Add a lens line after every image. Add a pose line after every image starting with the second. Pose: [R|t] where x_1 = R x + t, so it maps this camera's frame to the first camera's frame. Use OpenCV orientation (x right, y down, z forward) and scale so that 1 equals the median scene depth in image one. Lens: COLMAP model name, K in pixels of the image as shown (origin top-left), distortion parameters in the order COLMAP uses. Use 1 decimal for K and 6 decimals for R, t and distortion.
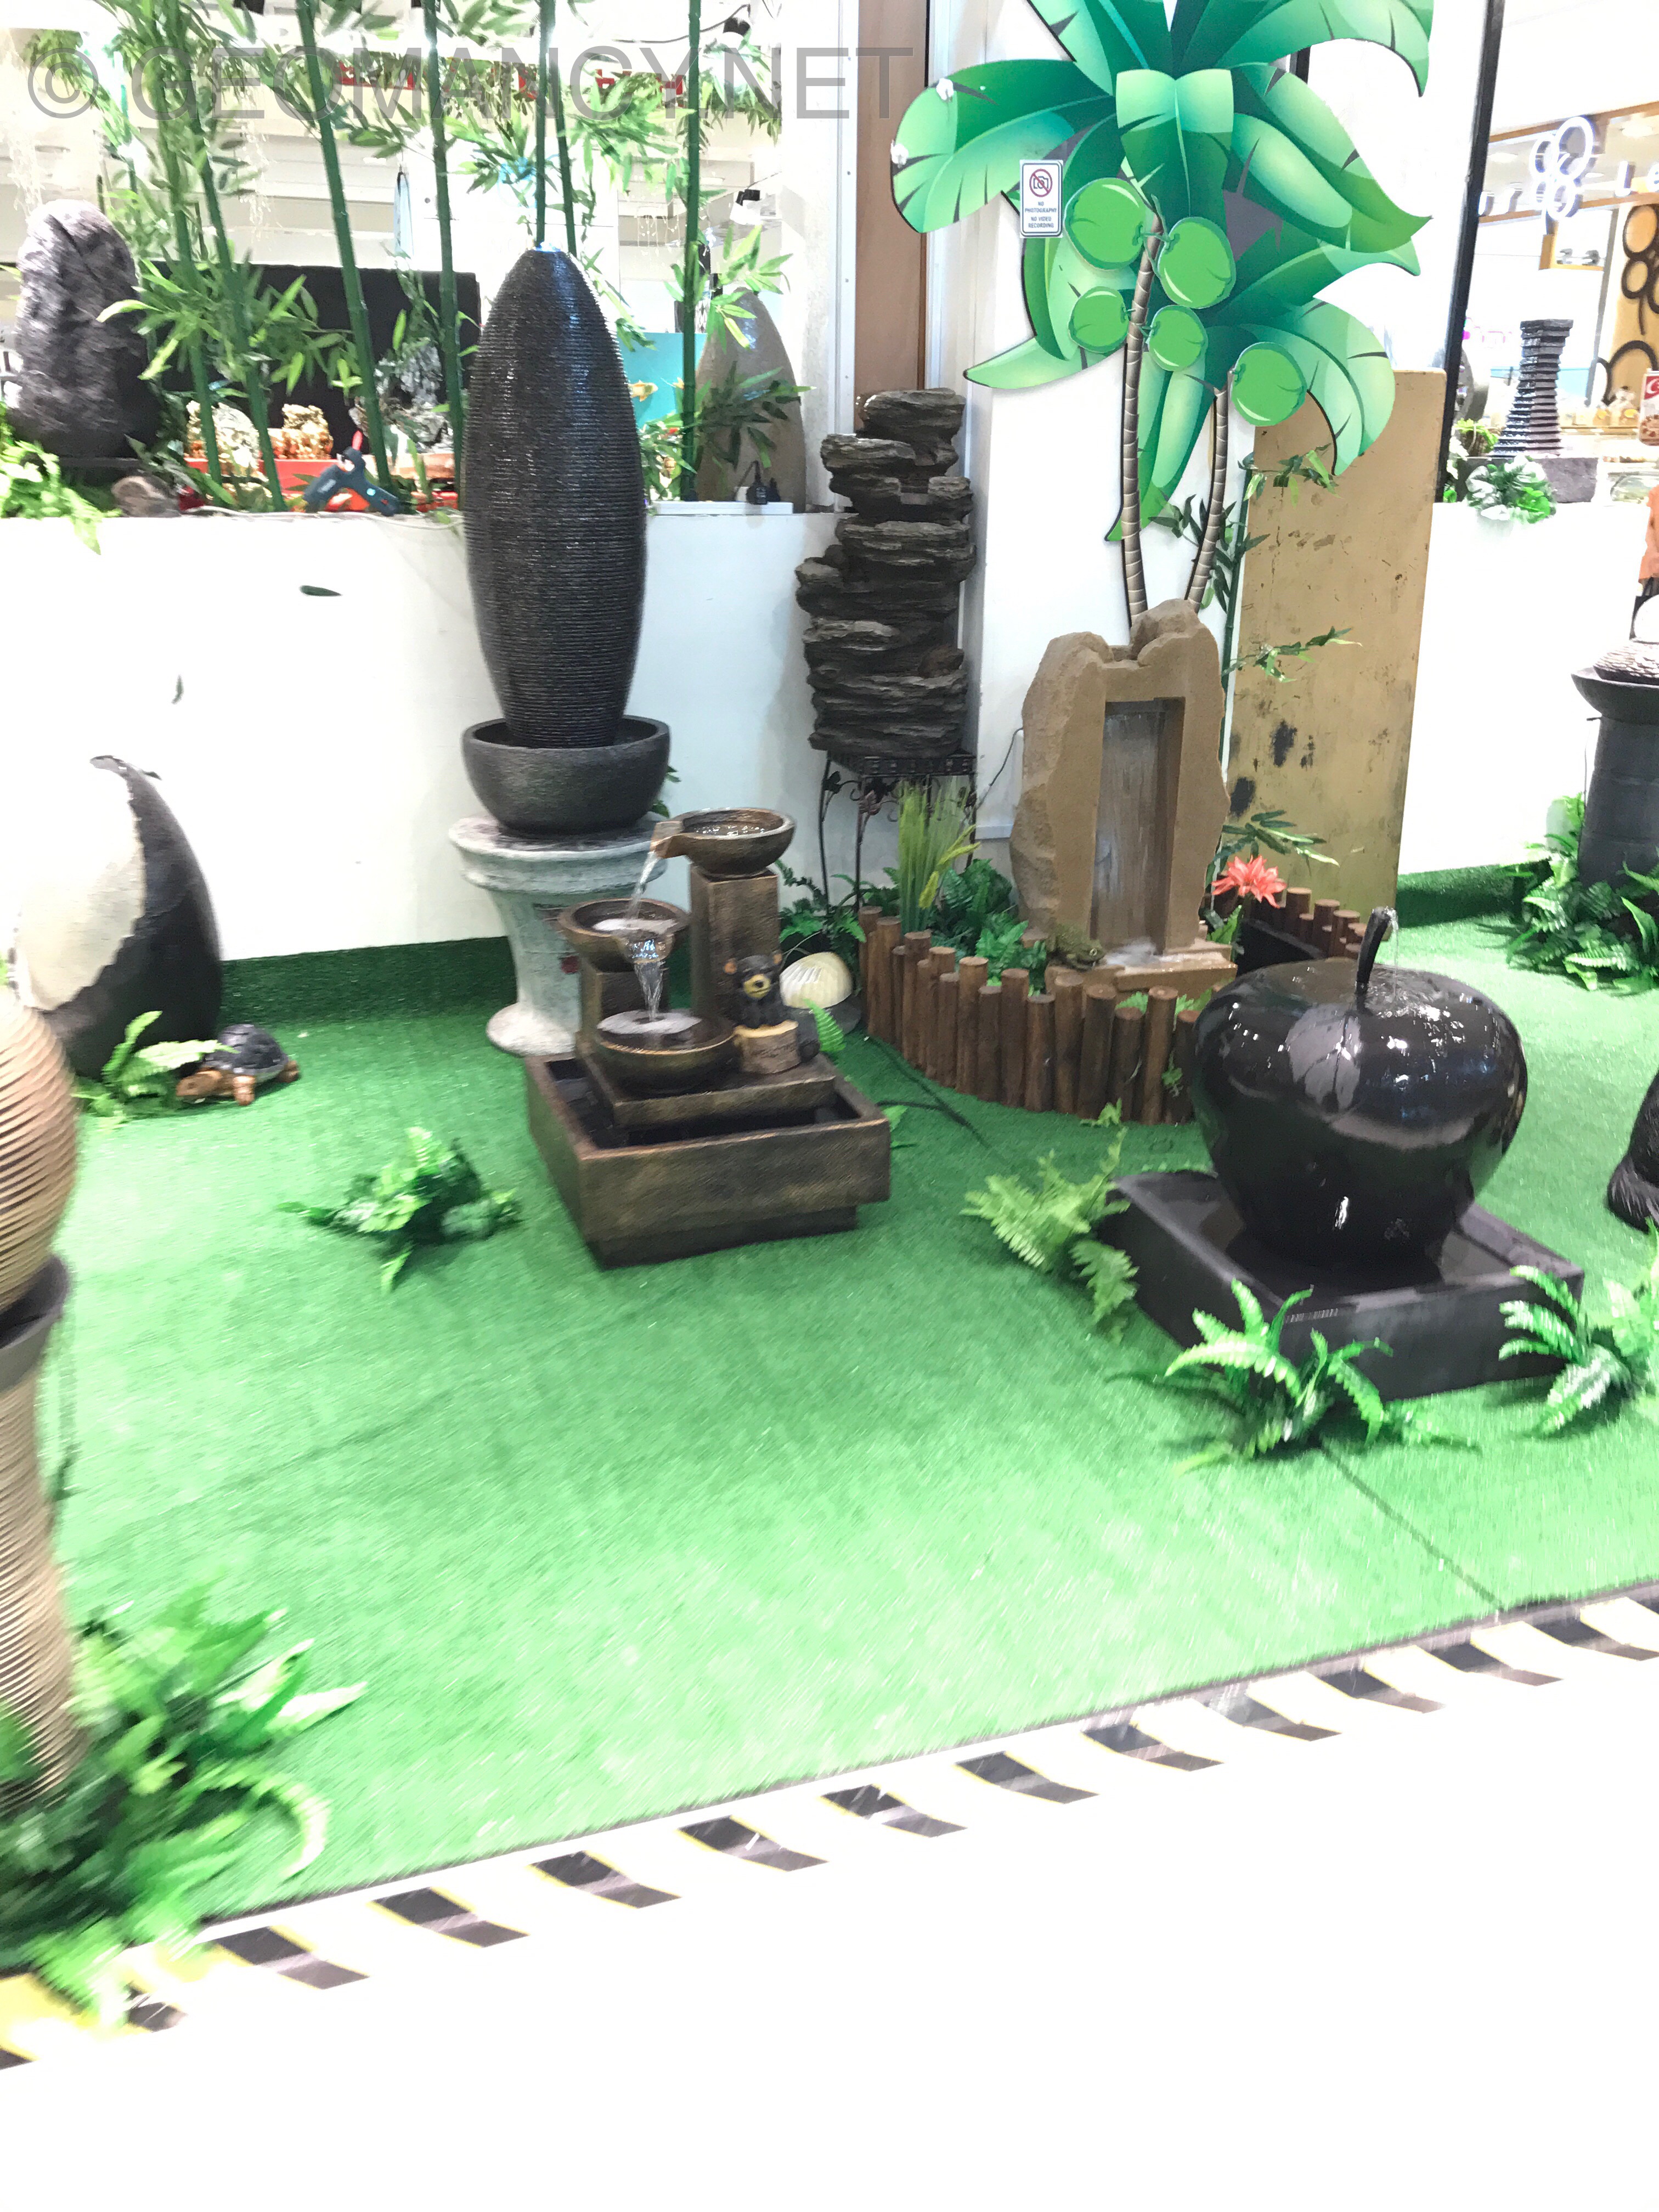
lens RADIAL K [[1801.1, 0, 827.8], [0, 1801.1, 1108.1], [0, 0, 1]] dist [0.017880, 0.003895]
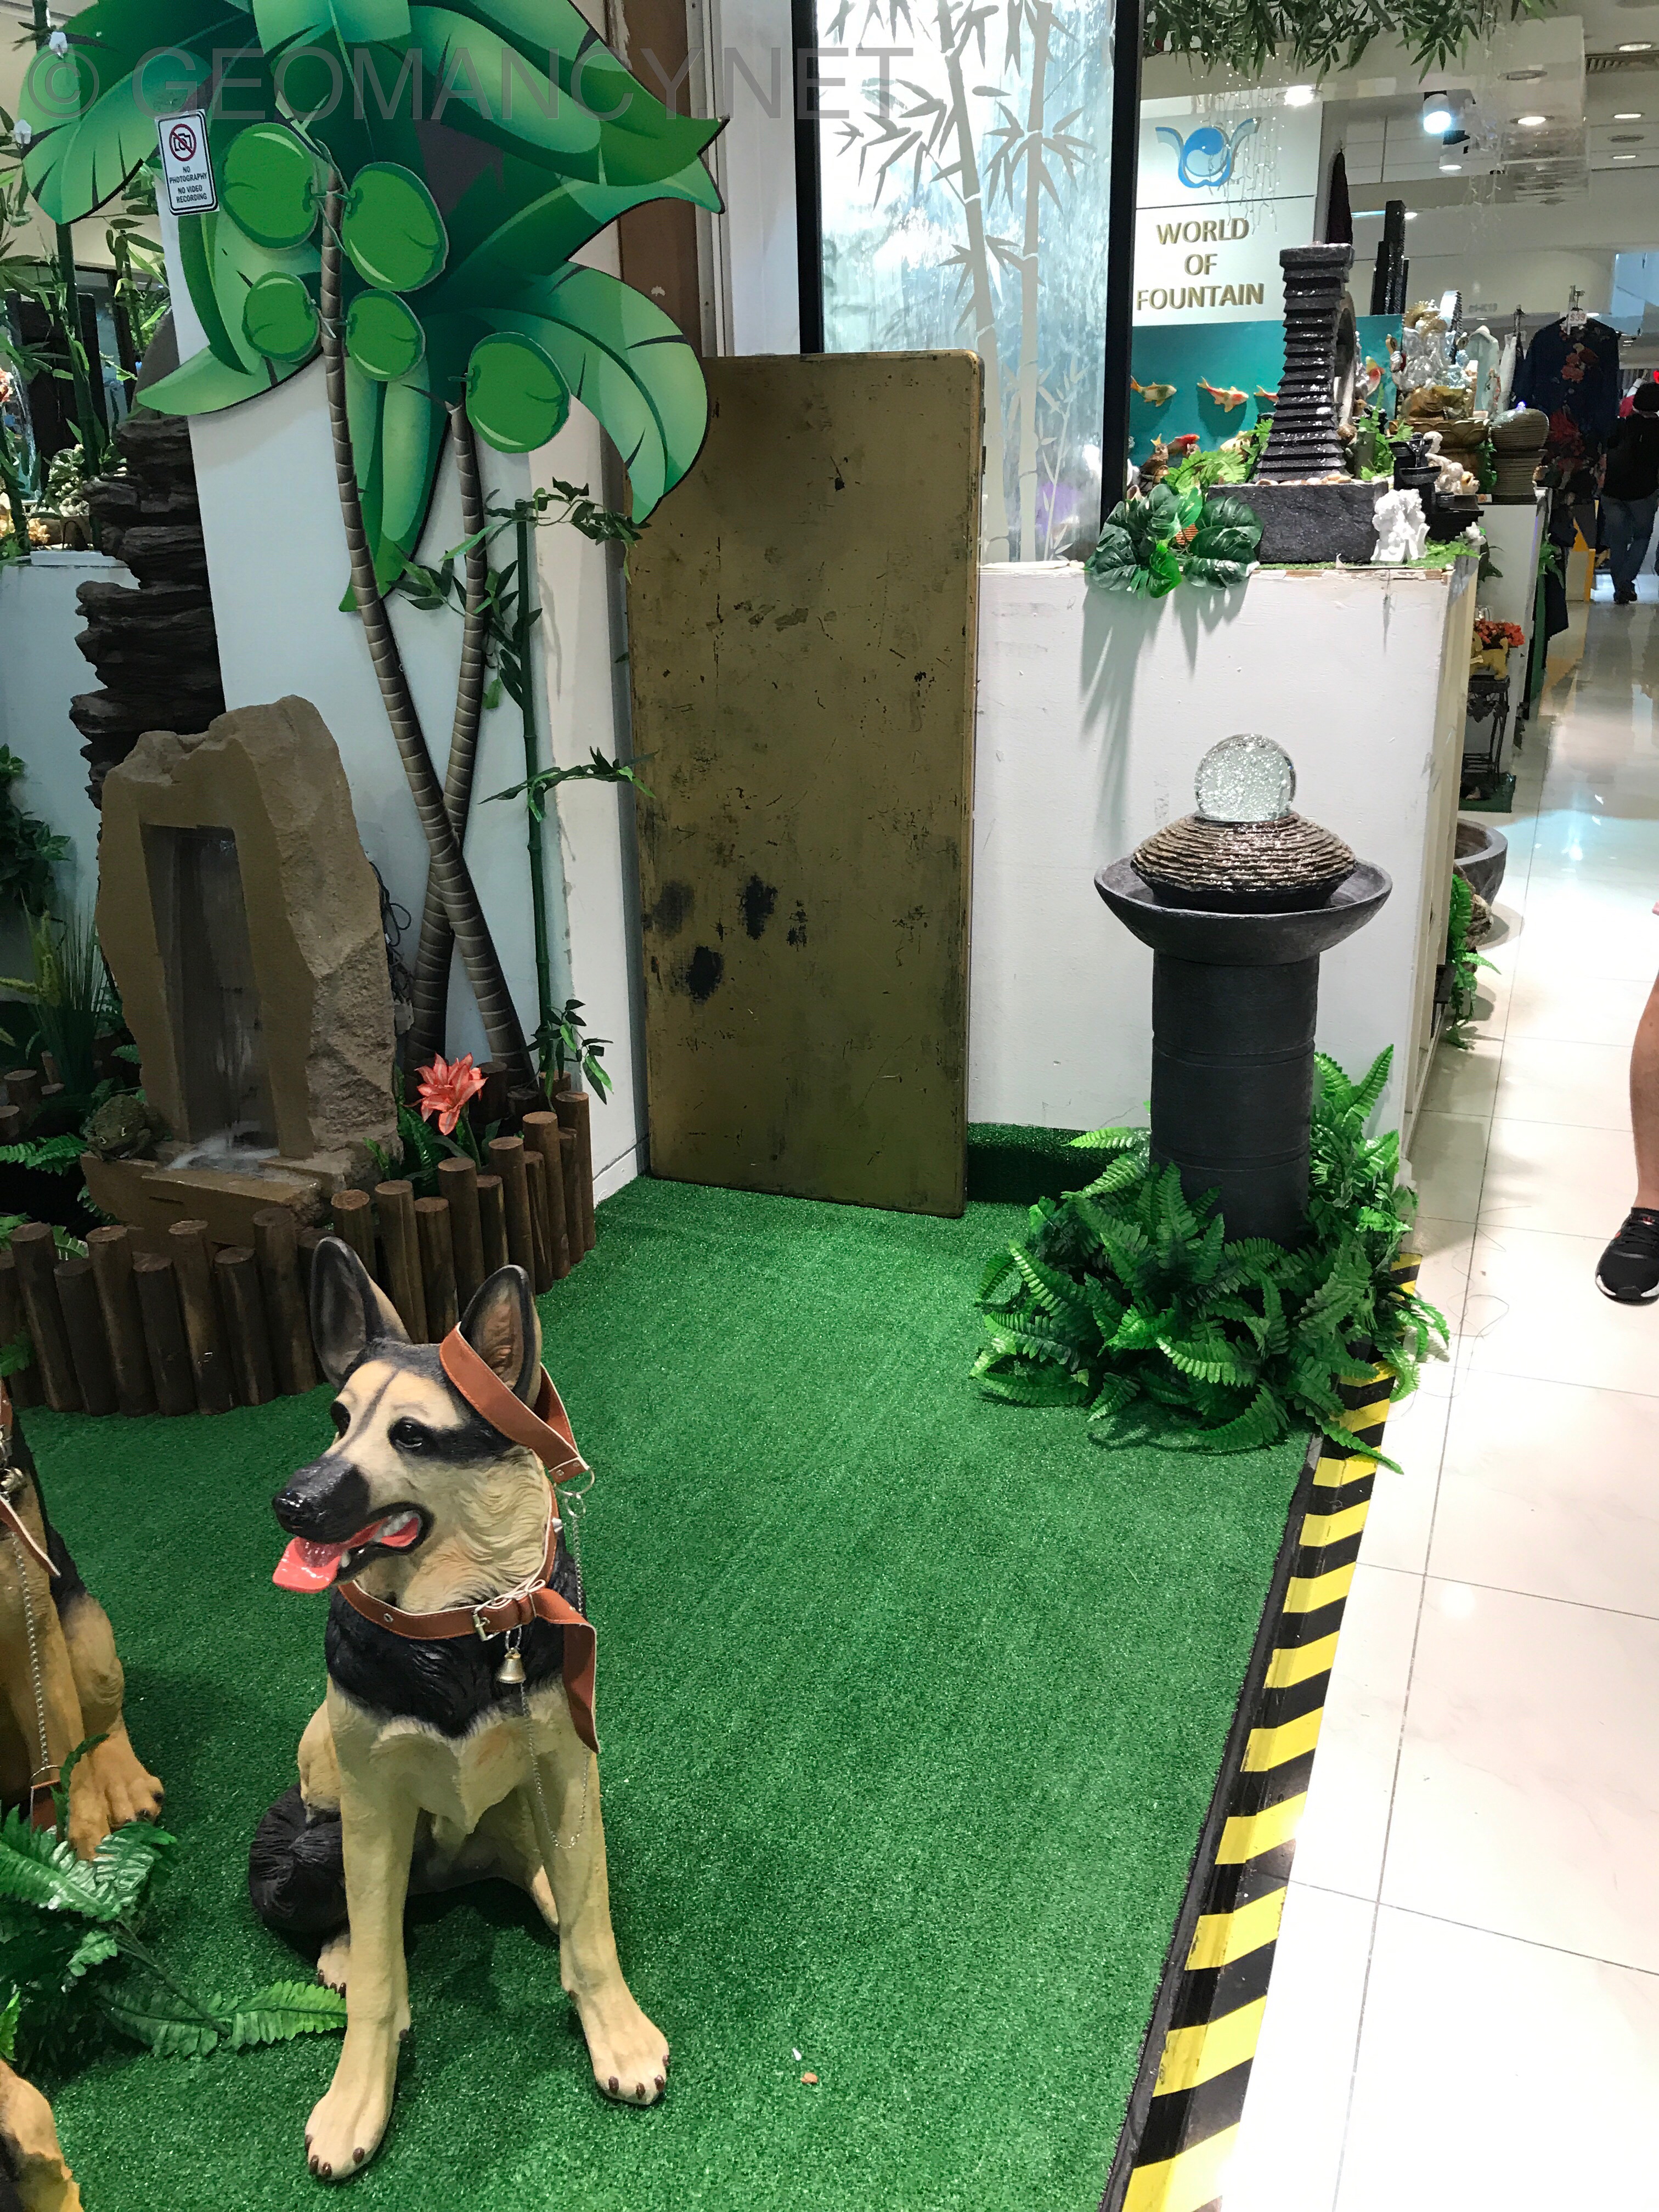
lens RADIAL K [[1801.1, 0, 829.3], [0, 1801.1, 1104.8], [0, 0, 1]] dist [0.017880, 0.003895]
pose [[0.773279, 0.195649, -0.603126, 0.814976], [-0.196254, 0.978346, 0.065747, -0.207918], [0.602929, 0.067525, 0.794932, 0.553711]]
